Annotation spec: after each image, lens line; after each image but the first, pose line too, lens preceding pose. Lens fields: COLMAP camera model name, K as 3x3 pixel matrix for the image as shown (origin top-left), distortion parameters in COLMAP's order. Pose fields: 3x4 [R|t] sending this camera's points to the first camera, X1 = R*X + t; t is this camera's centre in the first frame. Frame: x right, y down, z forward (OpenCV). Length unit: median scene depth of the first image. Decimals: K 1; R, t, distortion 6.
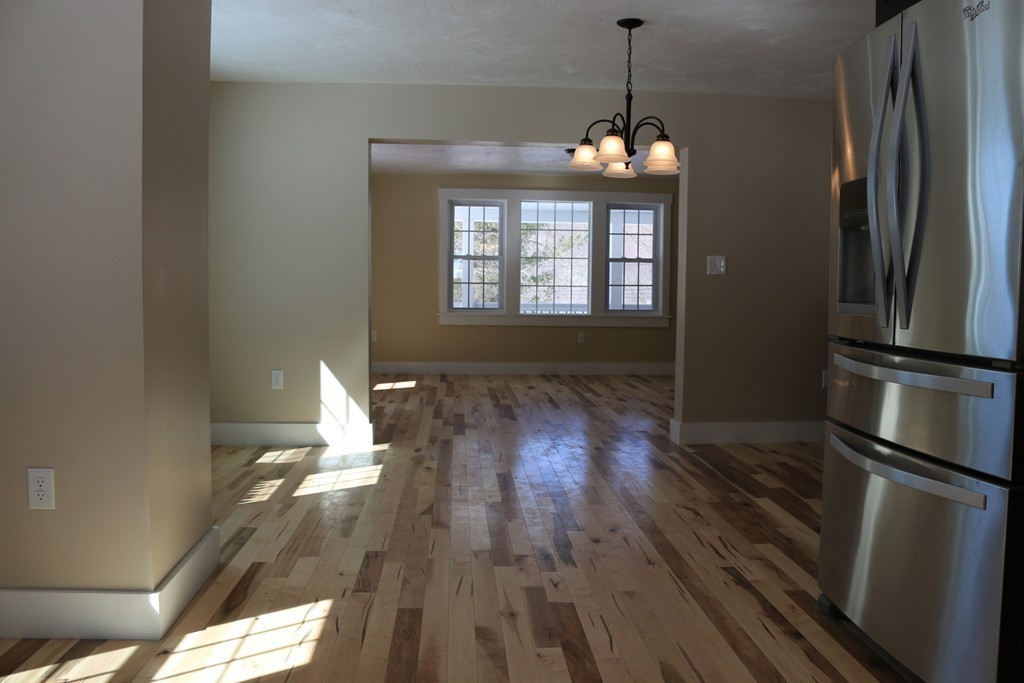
lens RADIAL K [[838.7, 0, 512.6], [0, 838.7, 341.9], [0, 0, 1]] dist [-0.160804, 0.124283]
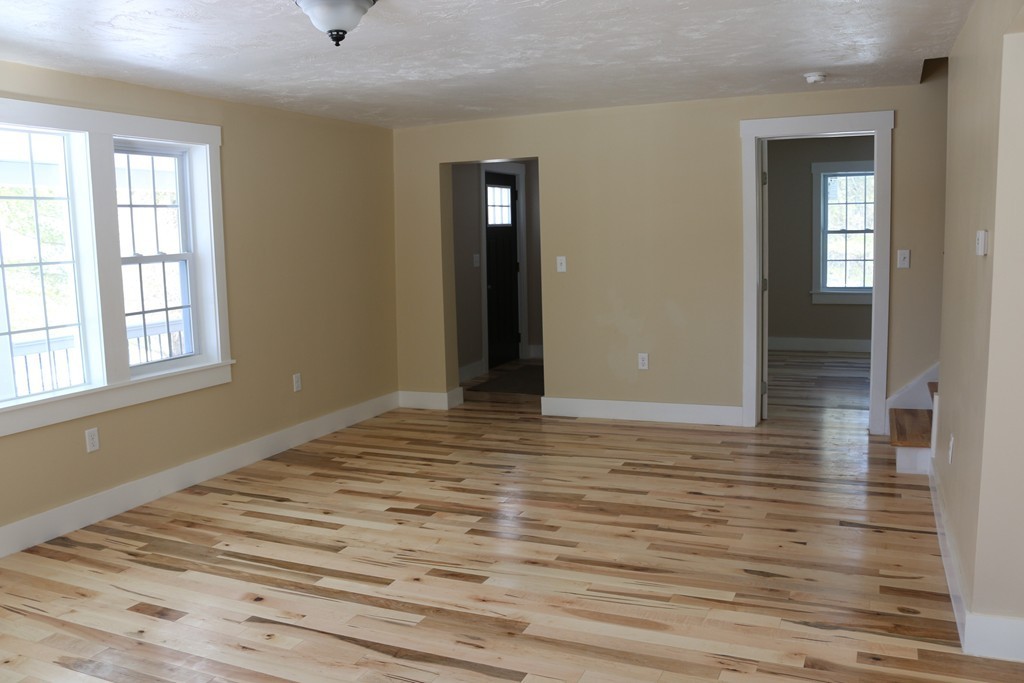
lens RADIAL K [[838.7, 0, 514.4], [0, 838.7, 336.4], [0, 0, 1]] dist [-0.160804, 0.124283]
pose [[0.473397, -0.135417, 0.870378, -0.445035], [0.101752, 0.989904, 0.098670, -0.196207], [-0.874952, 0.041852, 0.482397, 1.459282]]
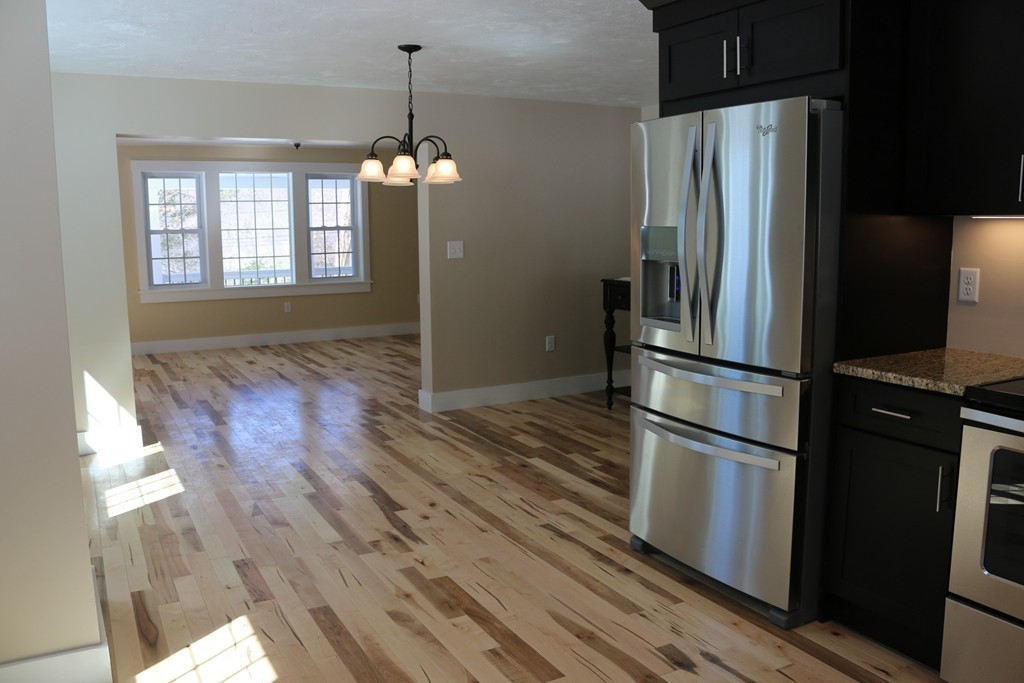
lens RADIAL K [[838.7, 0, 516.2], [0, 838.7, 343.8], [0, 0, 1]] dist [-0.160804, 0.124283]
pose [[0.906986, -0.079007, 0.413684, -0.212624], [0.047885, 0.995222, 0.085084, -0.081287], [-0.418430, -0.057361, 0.906436, -0.078055]]
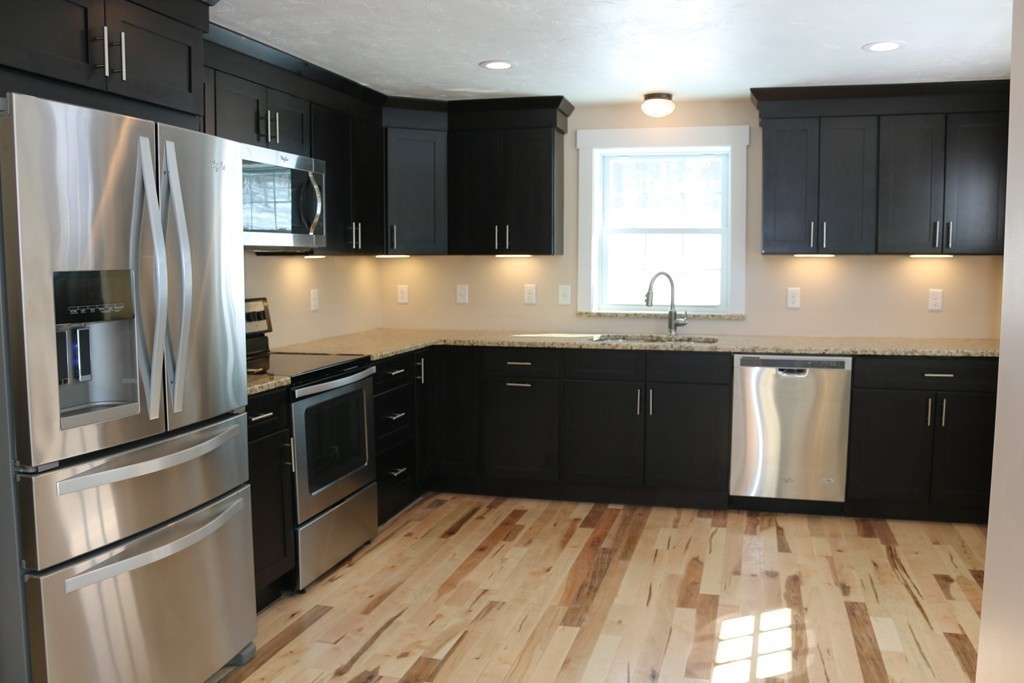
lens RADIAL K [[838.7, 0, 511.9], [0, 838.7, 342.2], [0, 0, 1]] dist [-0.160804, 0.124283]
pose [[-0.939031, -0.041931, 0.341267, -0.179388], [0.016364, 0.985961, 0.166170, -0.155368], [-0.343443, 0.161623, -0.925162, 0.992210]]
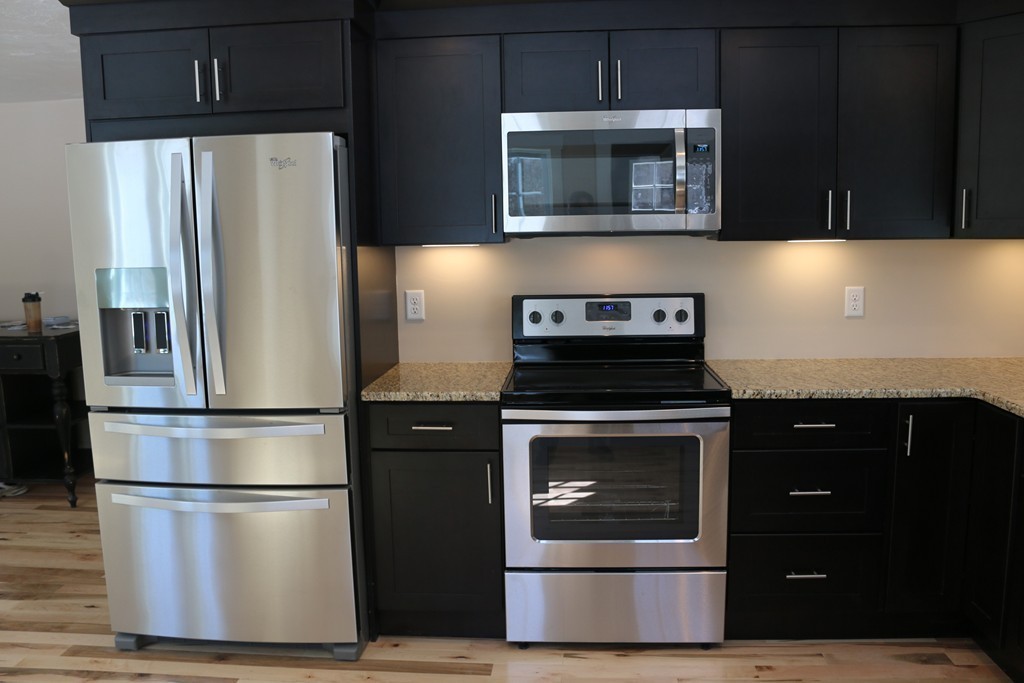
lens RADIAL K [[838.7, 0, 513.1], [0, 838.7, 340.5], [0, 0, 1]] dist [-0.160804, 0.124283]
pose [[0.146159, -0.142394, 0.978959, -0.364749], [0.087224, 0.987587, 0.130626, -0.119754], [-0.985408, 0.066297, 0.156765, 0.183281]]
